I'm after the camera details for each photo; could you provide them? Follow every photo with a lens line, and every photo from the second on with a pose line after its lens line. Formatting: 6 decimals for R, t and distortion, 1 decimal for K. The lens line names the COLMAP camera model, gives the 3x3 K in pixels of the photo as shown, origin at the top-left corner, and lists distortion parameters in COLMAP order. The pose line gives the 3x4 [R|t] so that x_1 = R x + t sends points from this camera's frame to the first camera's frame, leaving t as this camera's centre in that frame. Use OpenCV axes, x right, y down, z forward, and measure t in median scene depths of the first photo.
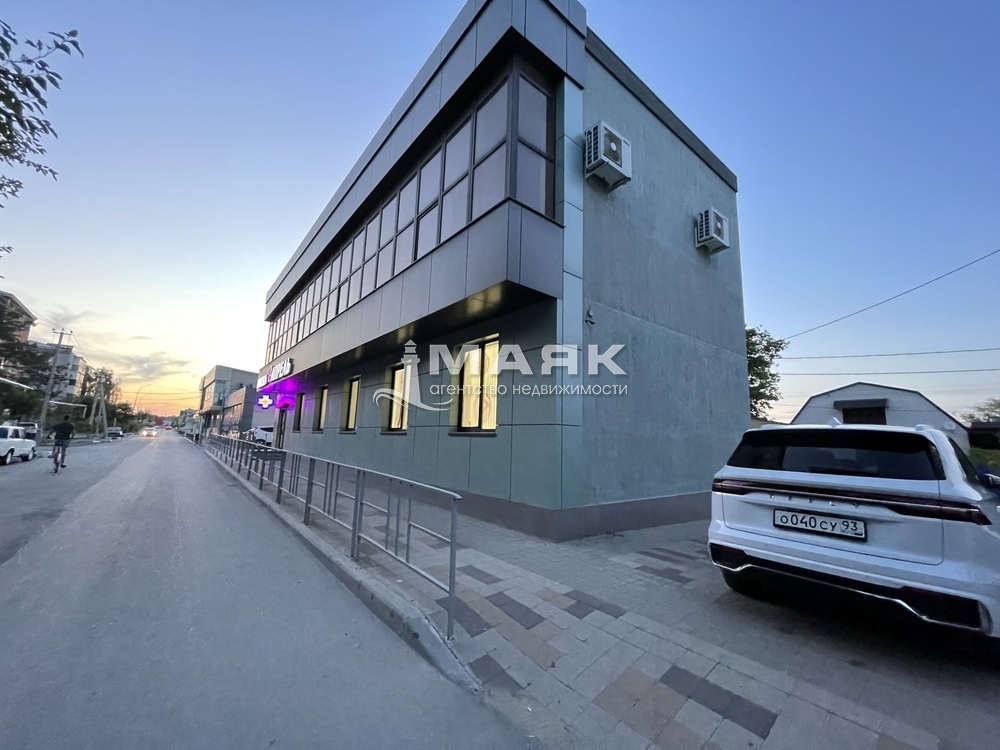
lens RADIAL K [[403.6, 0, 504.6], [0, 403.6, 374.1], [0, 0, 1]] dist [0.000902, 0.000157]
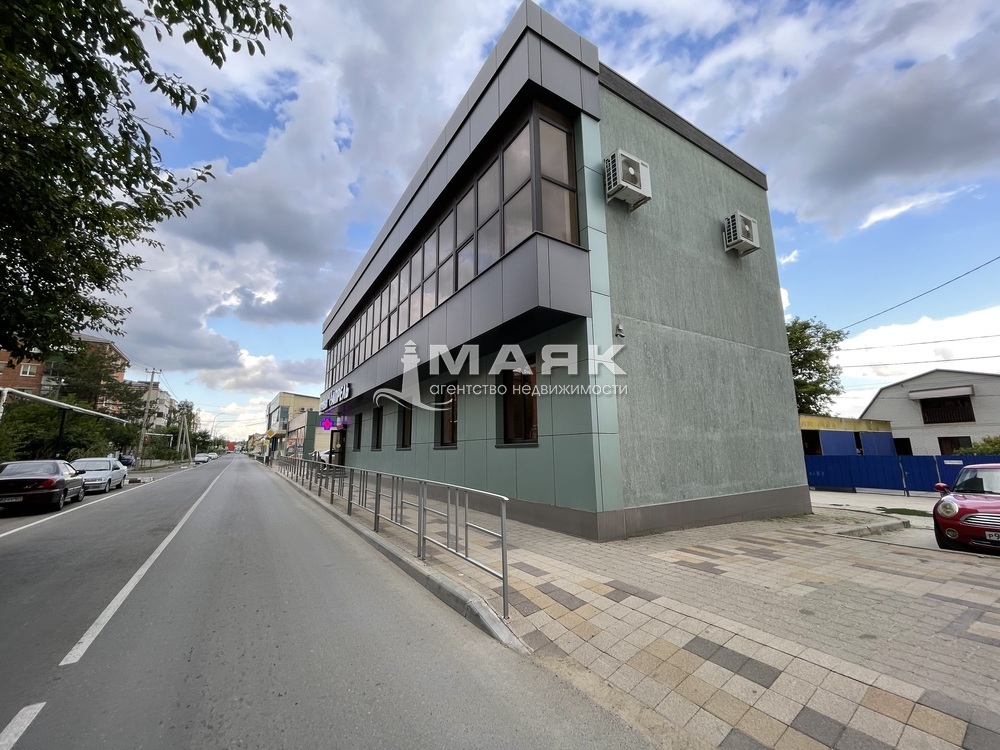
lens RADIAL K [[404.8, 0, 505.1], [0, 404.8, 374.3], [0, 0, 1]] dist [-0.000390, -0.000868]
pose [[0.992135, -0.064444, -0.107308, 0.016052], [0.061777, 0.997697, -0.027998, -0.013634], [0.108865, 0.021149, 0.993832, -0.088271]]
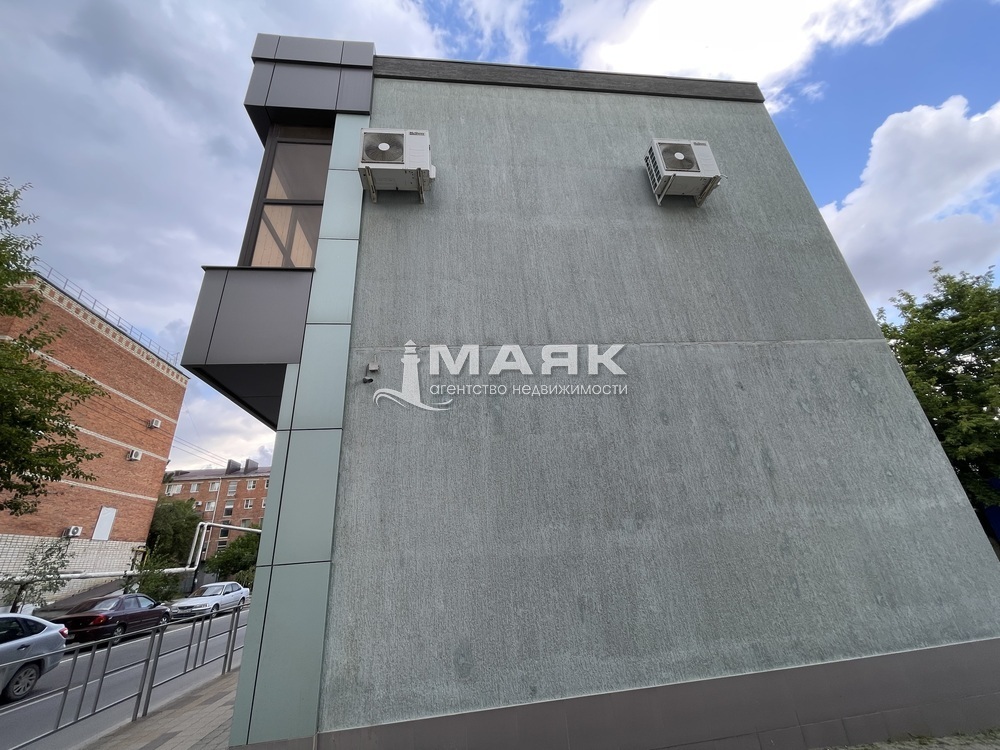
lens RADIAL K [[404.8, 0, 505.1], [0, 404.8, 374.3], [0, 0, 1]] dist [-0.000390, -0.000868]
pose [[0.835528, -0.305030, -0.457002, 0.621410], [0.188806, 0.940489, -0.282547, 0.075756], [0.515990, 0.149791, 0.843396, 0.512152]]
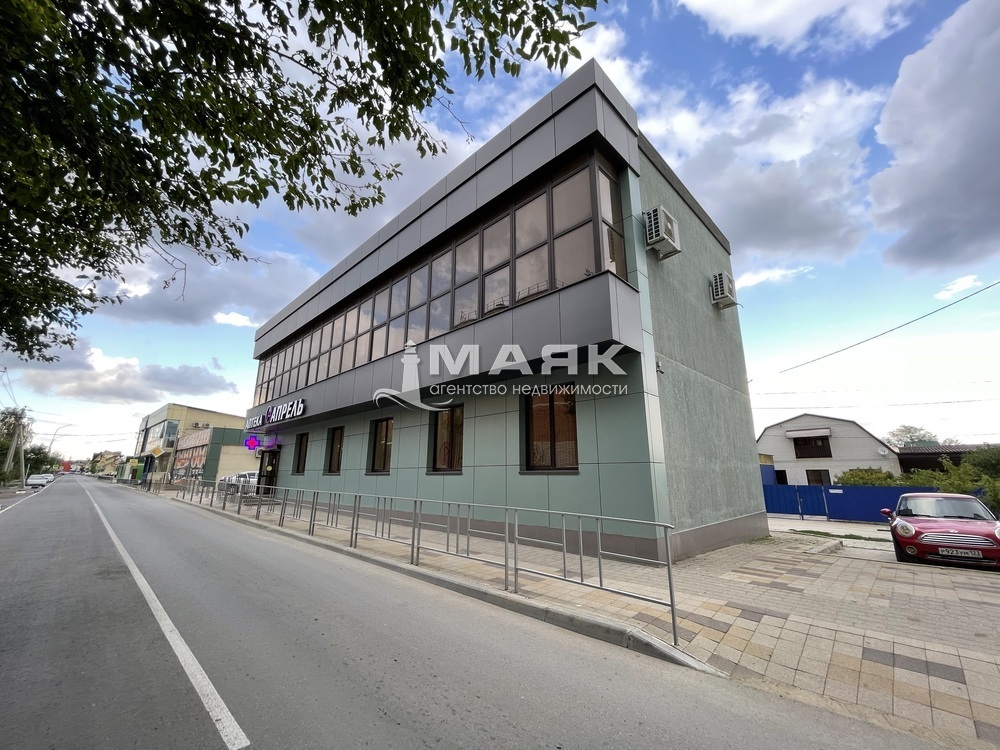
lens RADIAL K [[404.8, 0, 505.1], [0, 404.8, 374.3], [0, 0, 1]] dist [-0.000390, -0.000868]
pose [[0.993078, -0.001843, 0.117439, -0.332150], [0.011393, 0.996673, -0.080700, -0.029072], [-0.116900, 0.081479, 0.989796, -0.092591]]
